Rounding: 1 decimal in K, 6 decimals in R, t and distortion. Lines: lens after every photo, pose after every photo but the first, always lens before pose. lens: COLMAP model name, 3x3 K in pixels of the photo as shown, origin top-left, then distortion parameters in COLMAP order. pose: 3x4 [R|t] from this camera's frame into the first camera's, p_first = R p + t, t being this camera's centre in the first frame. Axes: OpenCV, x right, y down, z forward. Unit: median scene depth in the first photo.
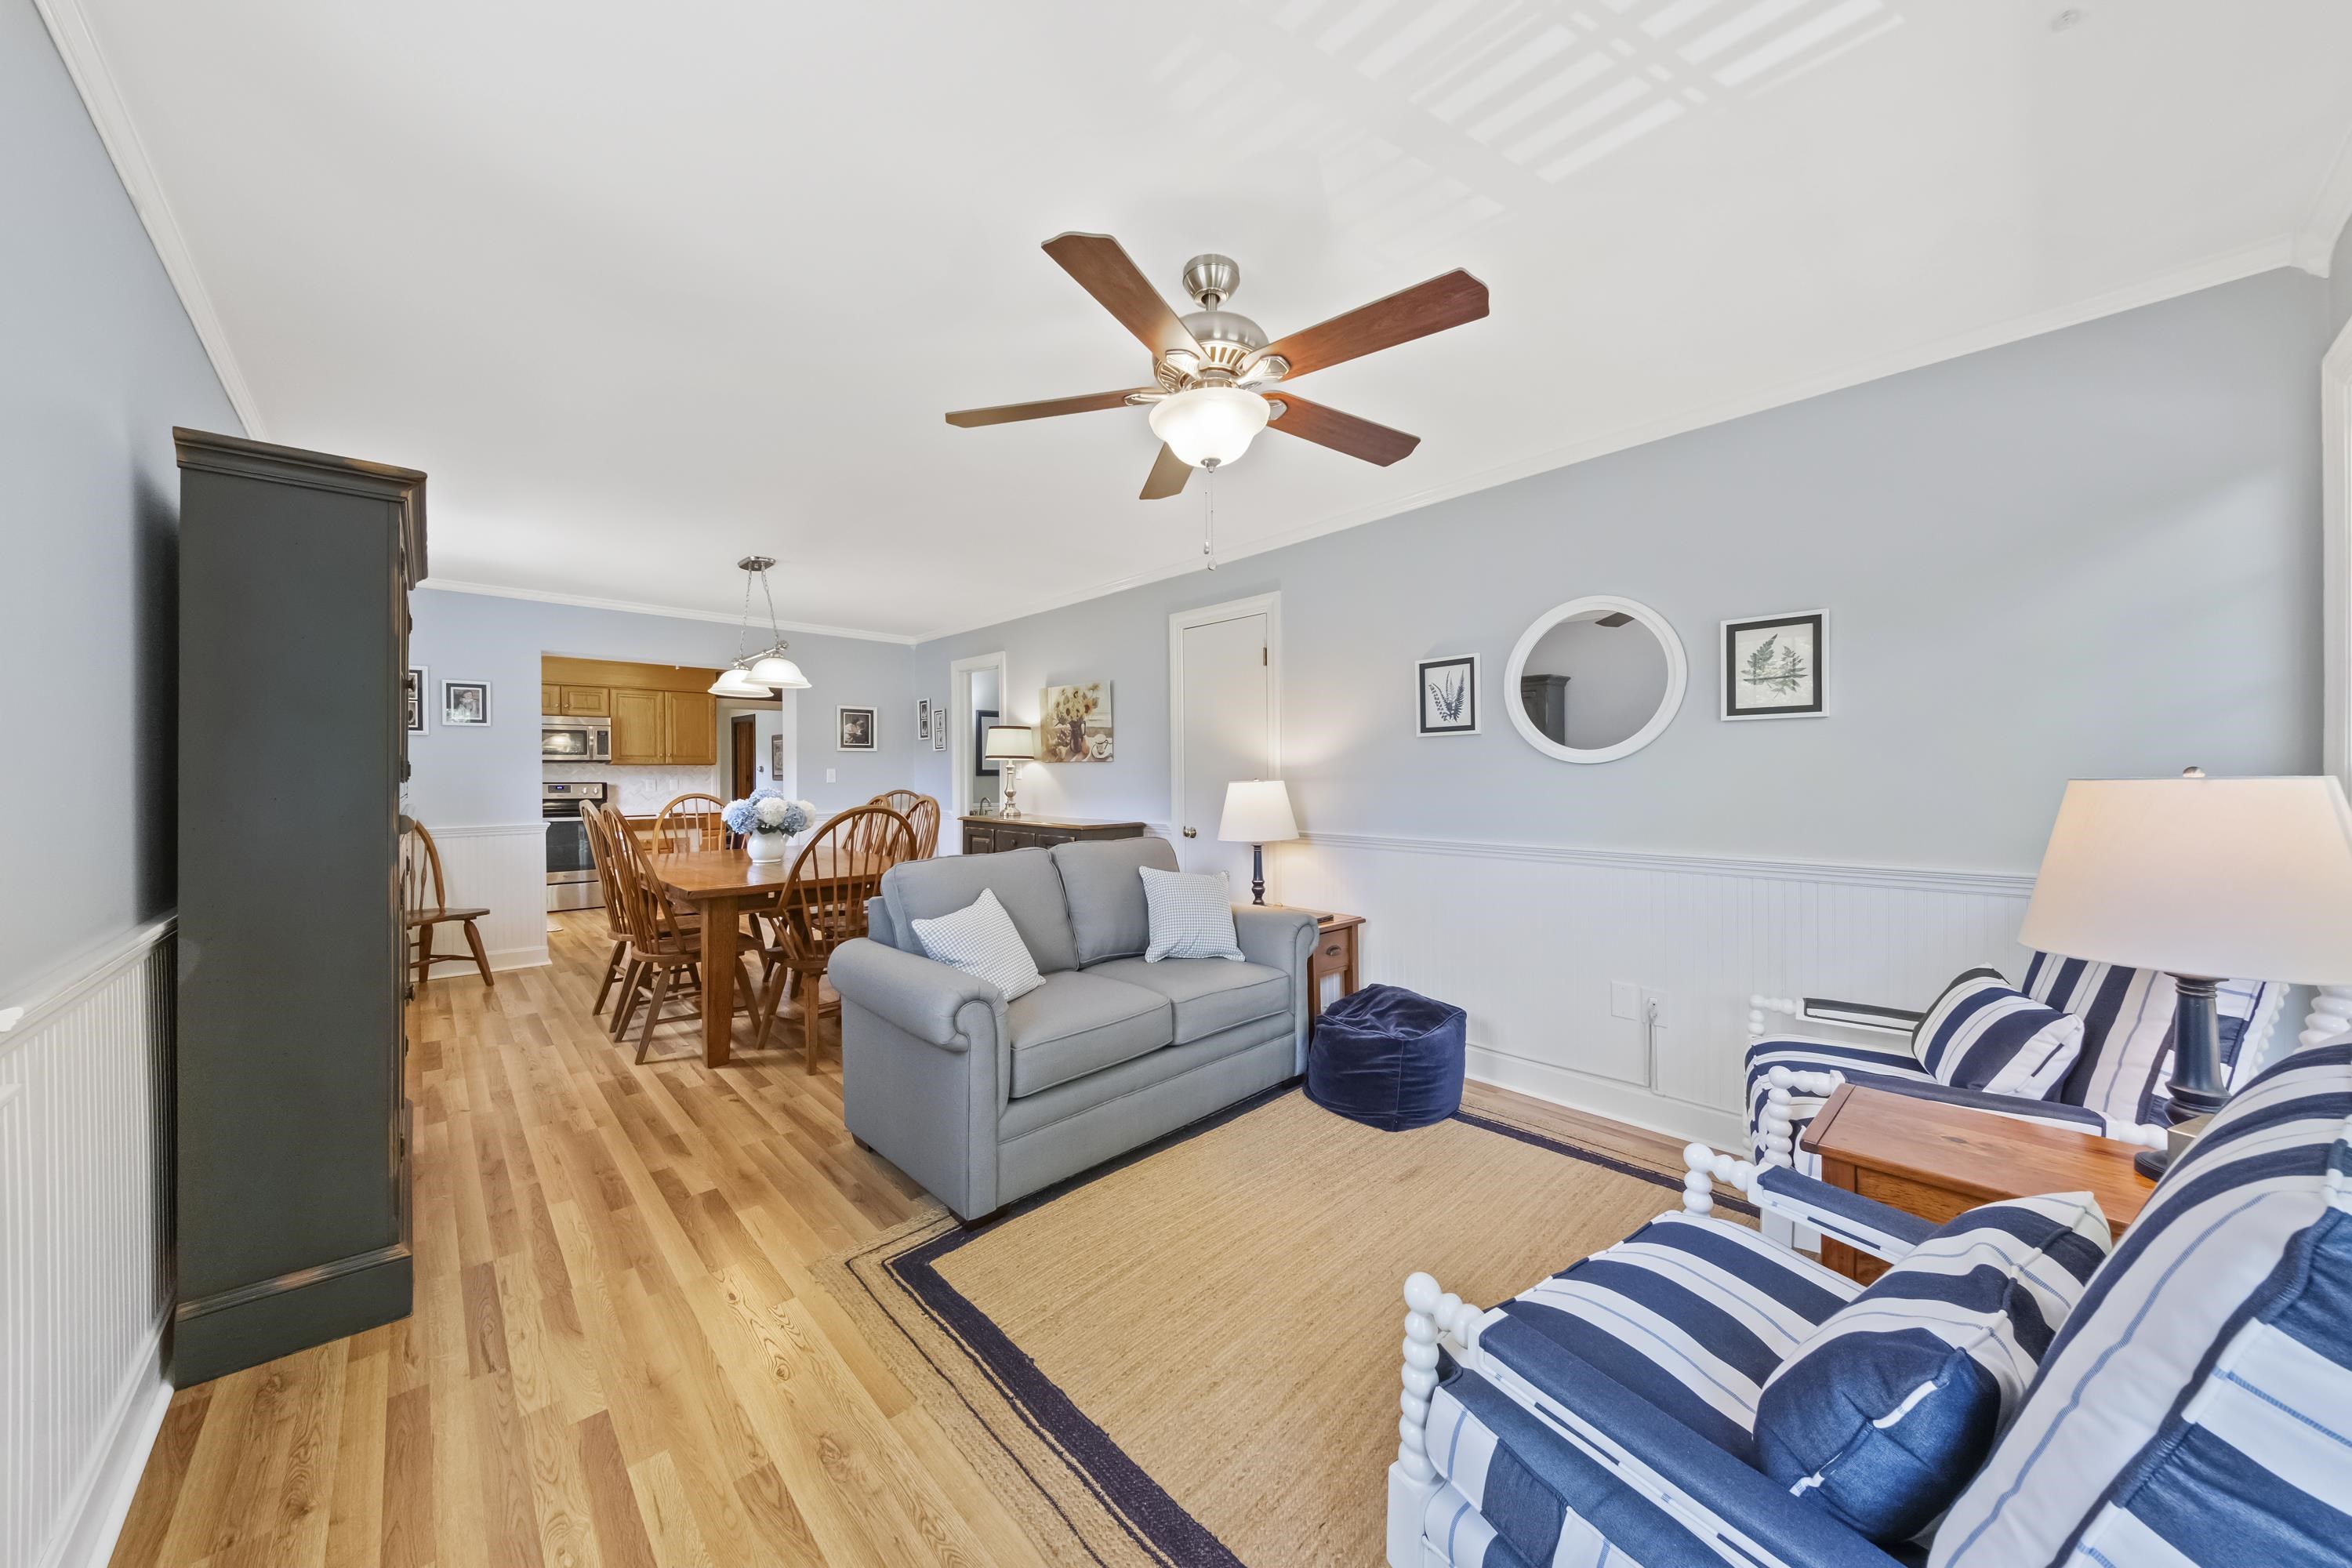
lens RADIAL K [[815.6, 0, 1186.3], [0, 815.6, 776.3], [0, 0, 1]] dist [0.006303, -0.003309]
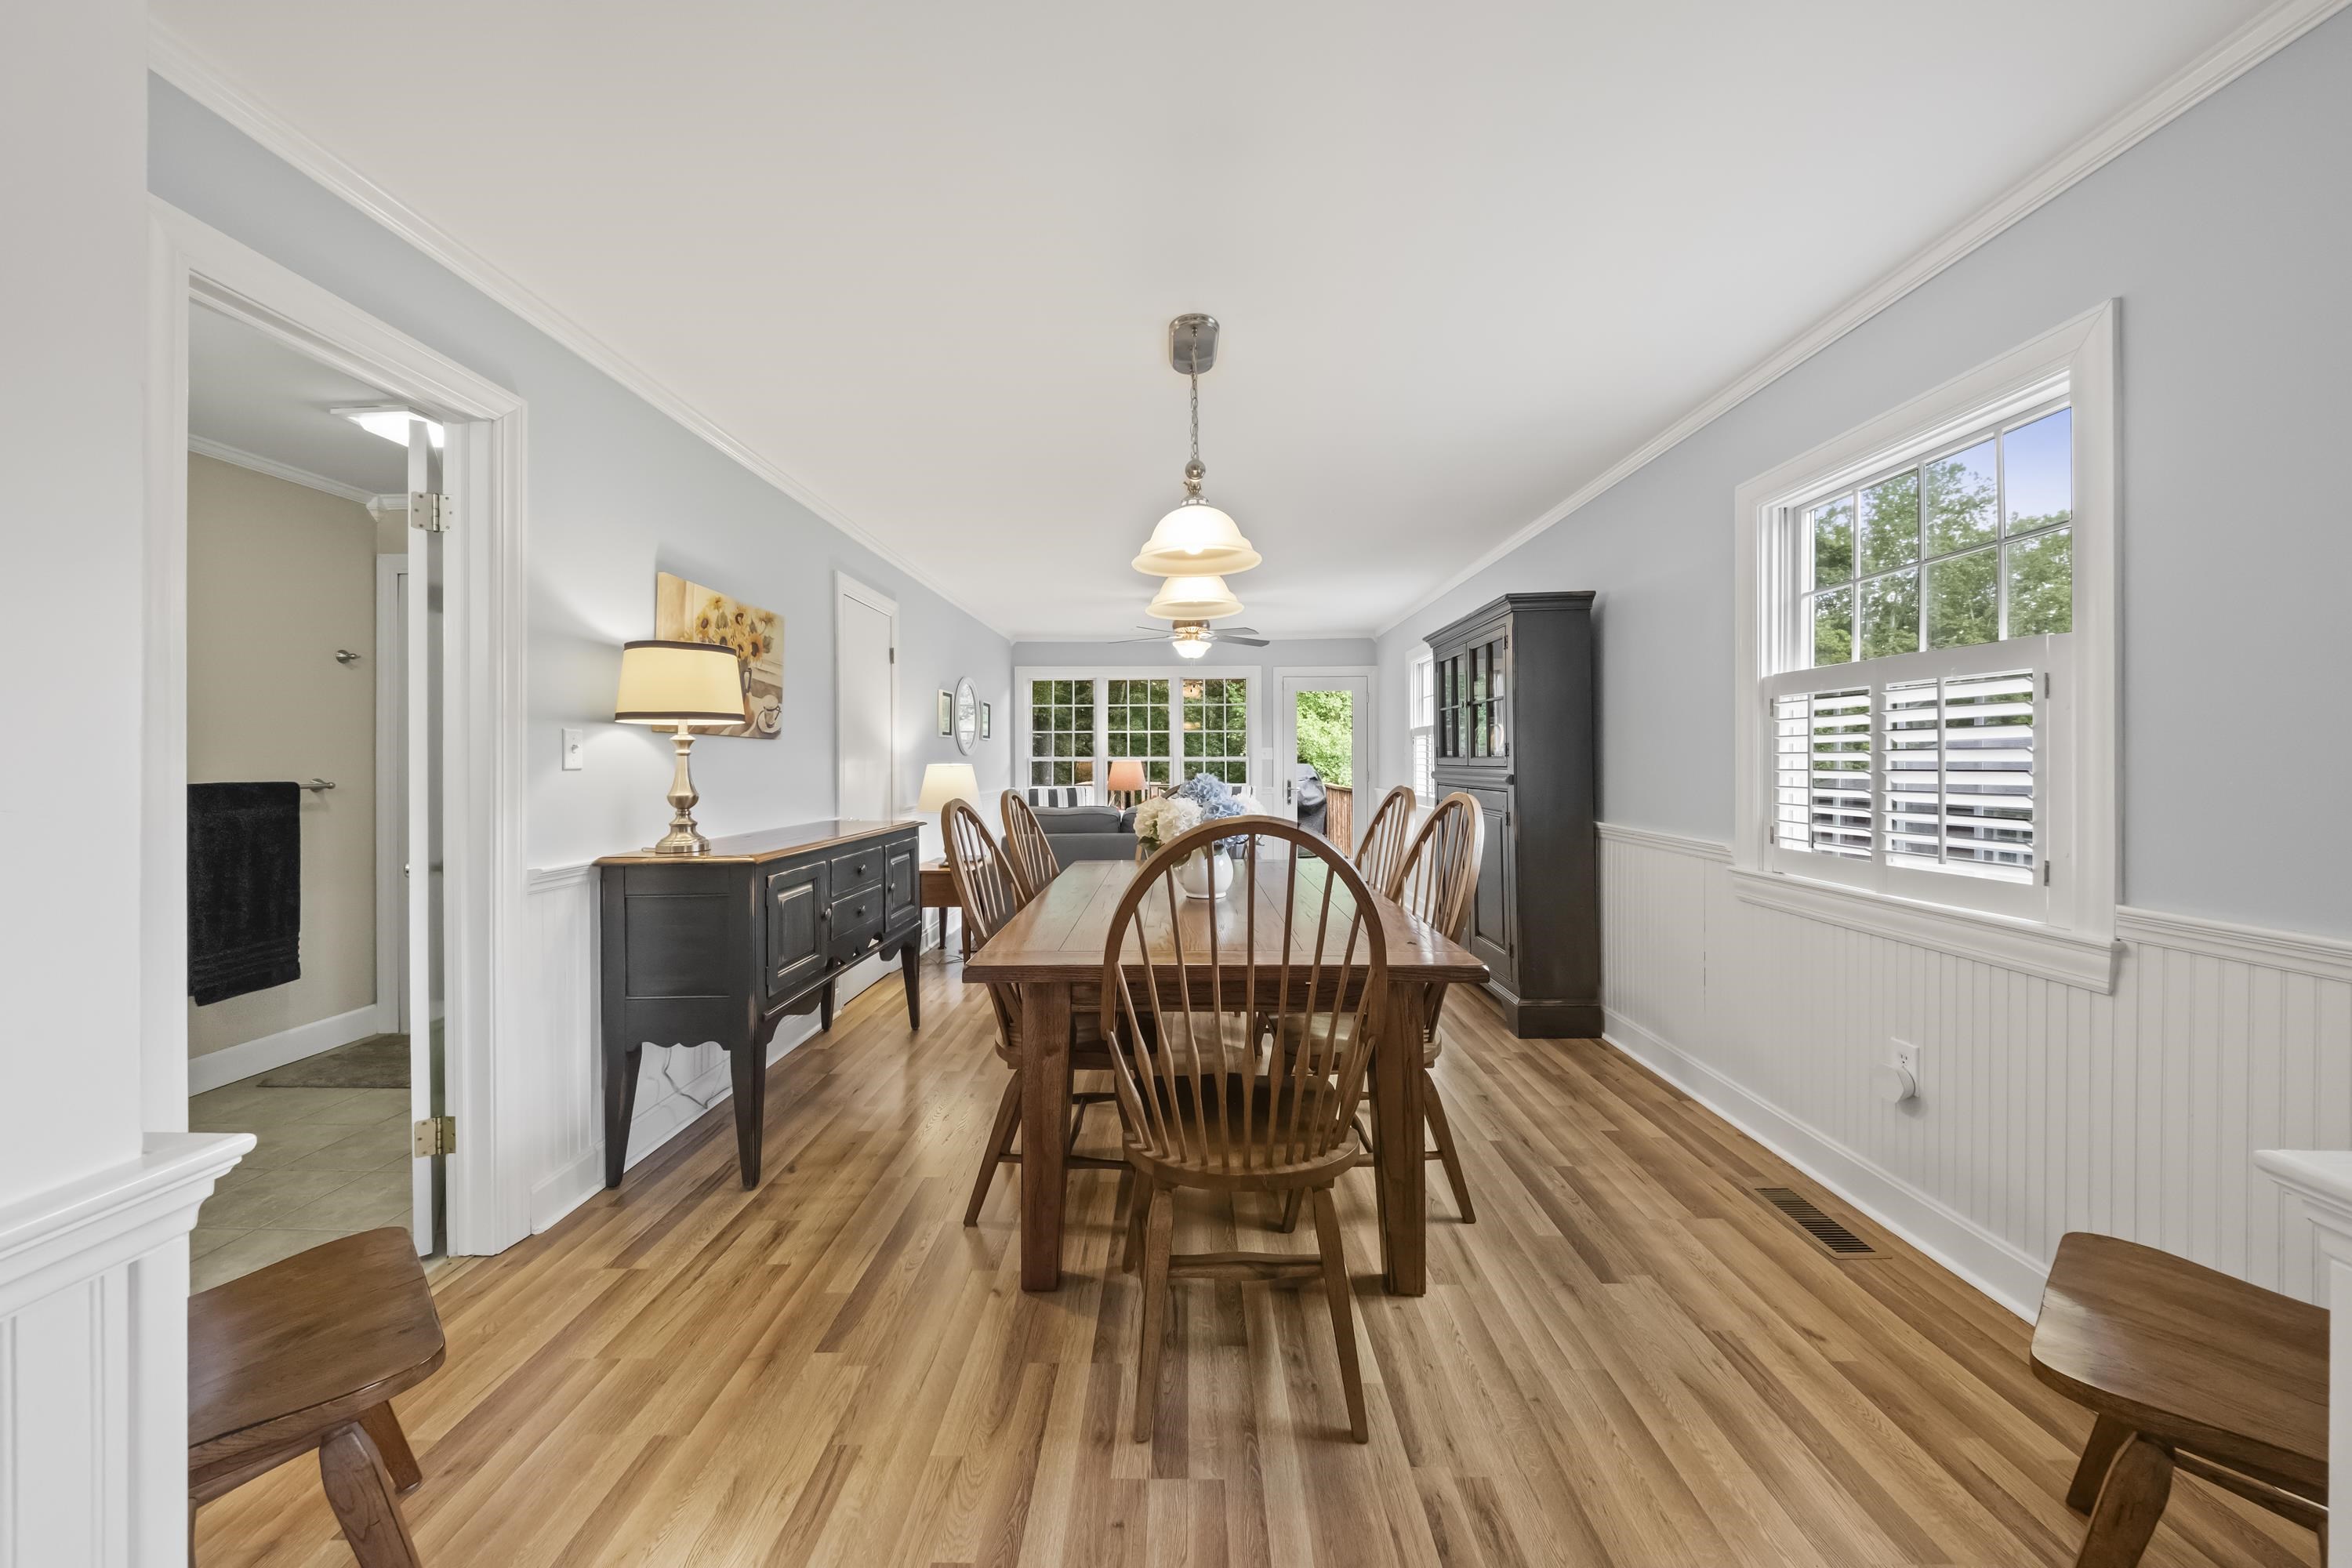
lens RADIAL K [[815.6, 0, 1171.7], [0, 815.6, 766.5], [0, 0, 1]] dist [0.006303, -0.003309]
pose [[-0.700254, 0.004789, 0.713877, -0.503705], [0.011616, 0.999922, 0.004687, 0.002640], [-0.713799, 0.011575, -0.700255, 0.793482]]
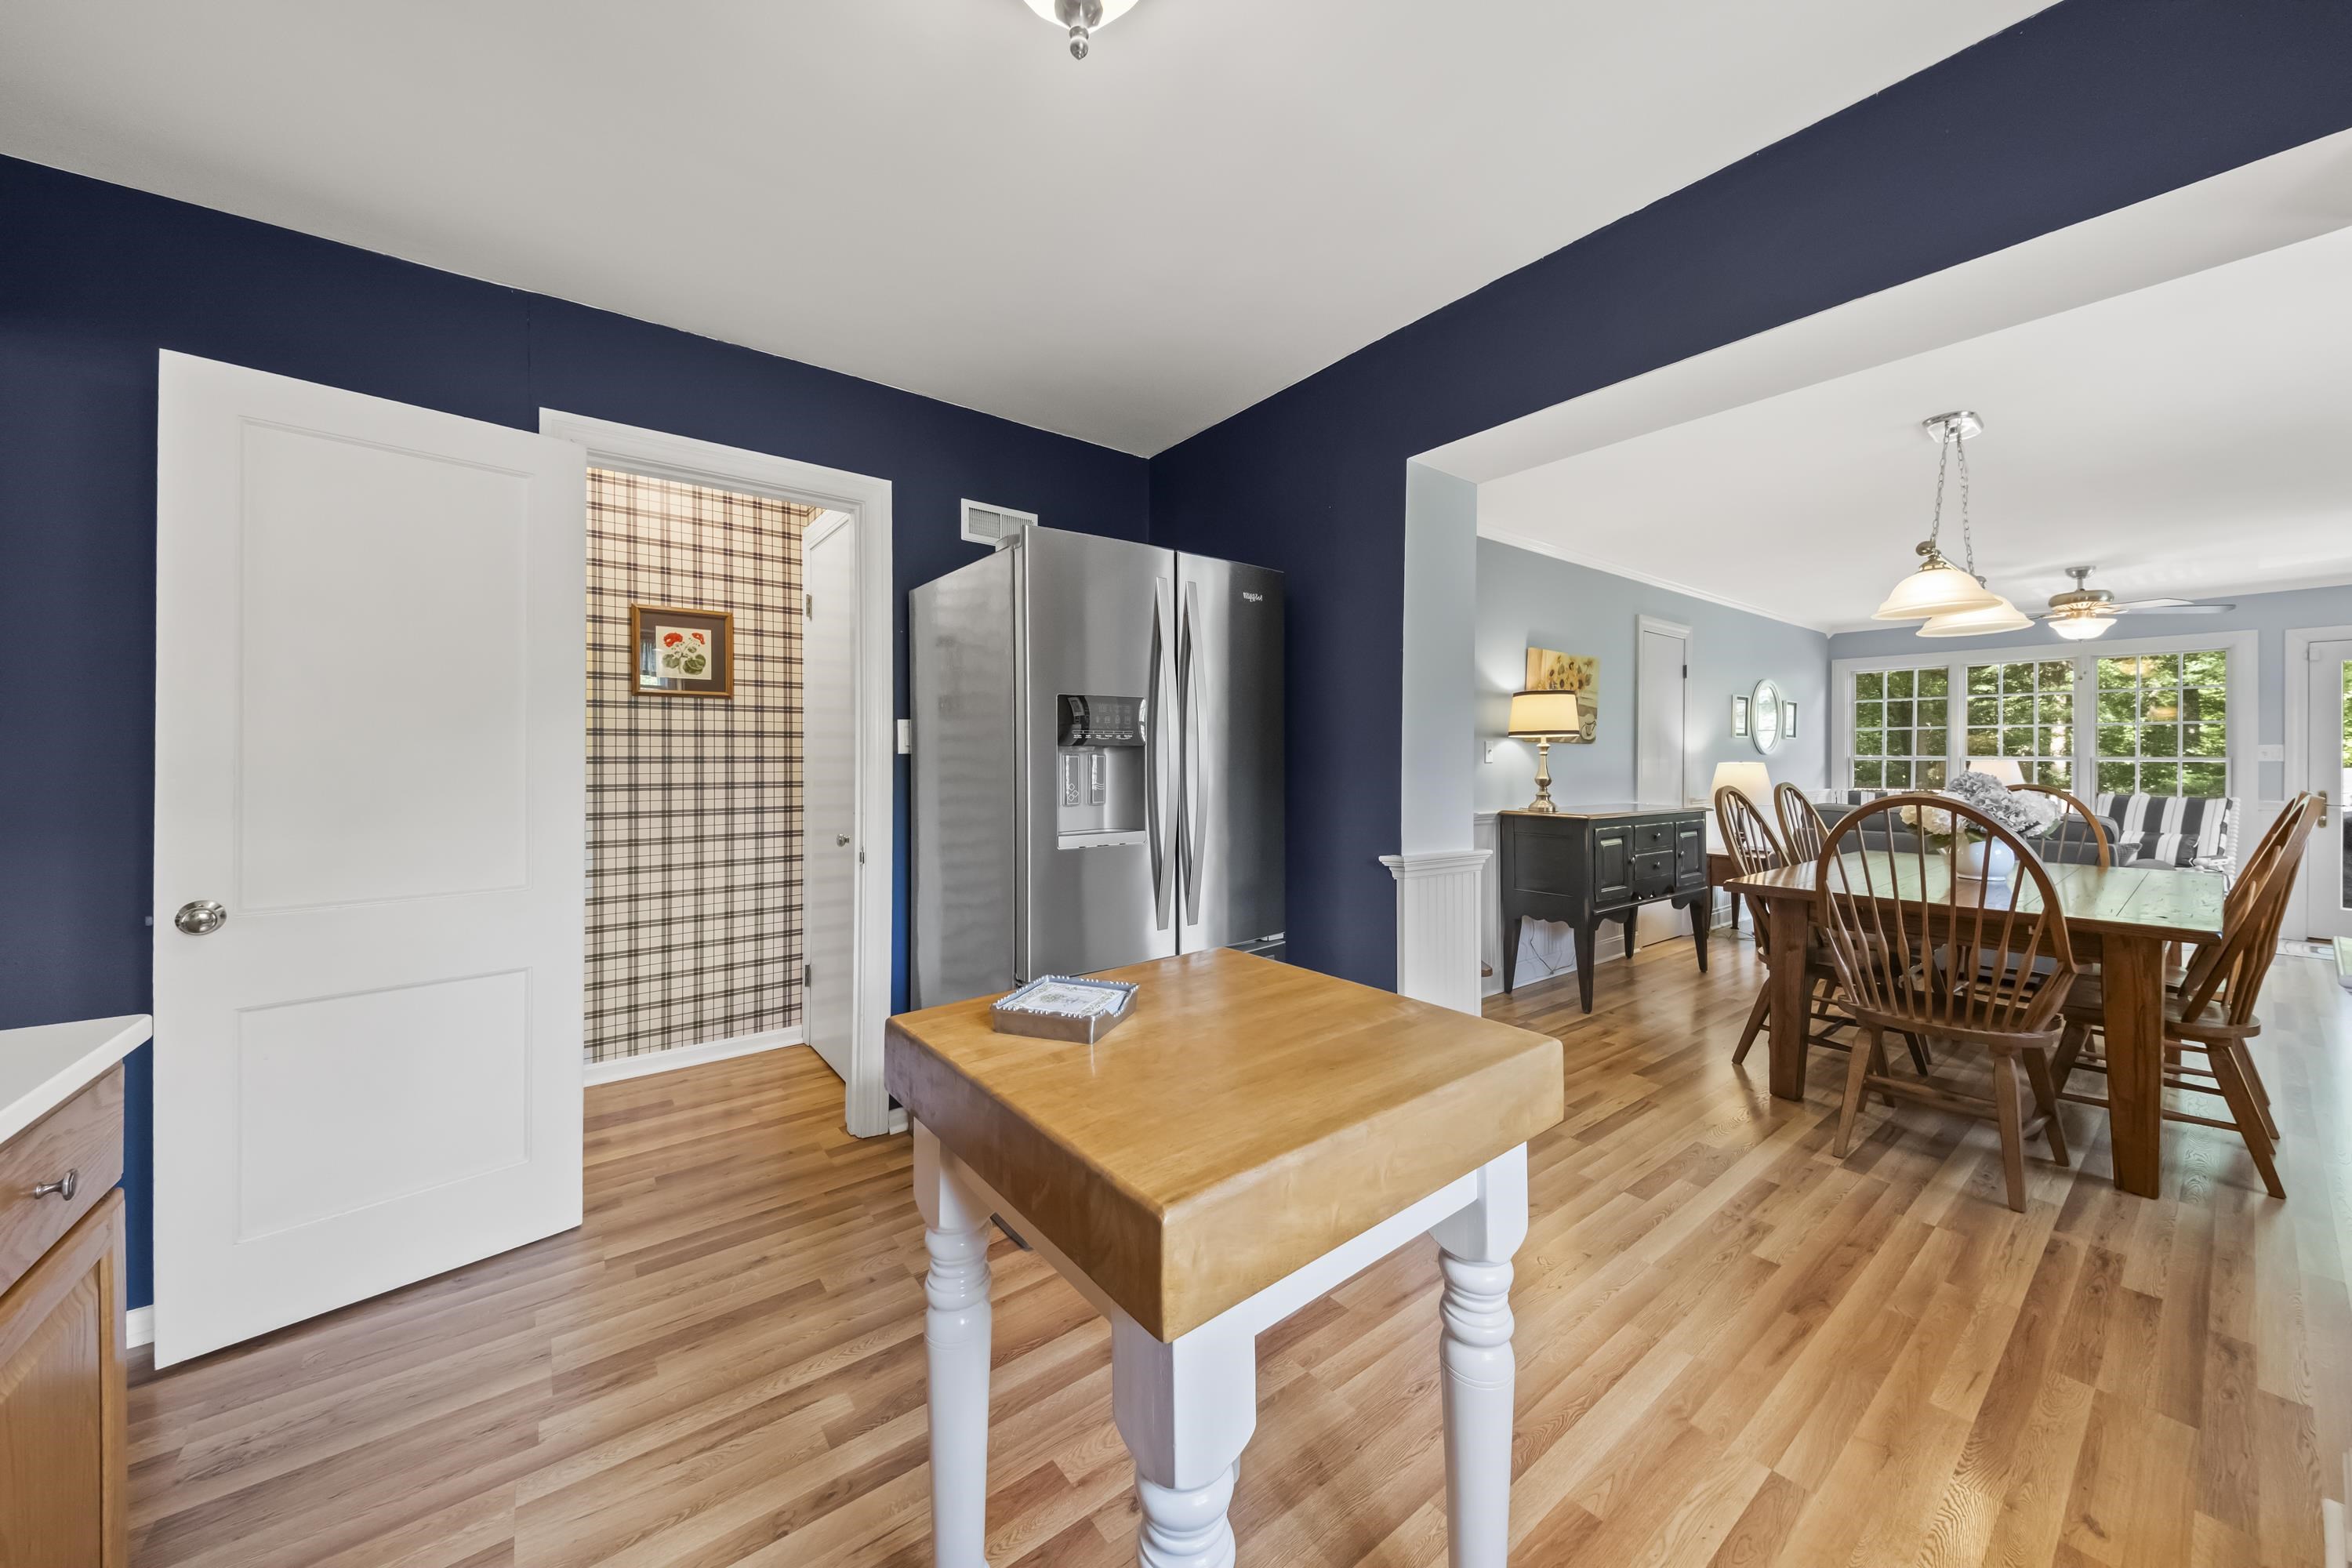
lens RADIAL K [[815.6, 0, 1173.8], [0, 815.6, 736.3], [0, 0, 1]] dist [0.006303, -0.003309]
pose [[0.117451, 0.031213, 0.992588, -0.706541], [-0.002842, 0.999512, -0.031095, 0.002698], [-0.993075, 0.000831, 0.117483, 0.884545]]
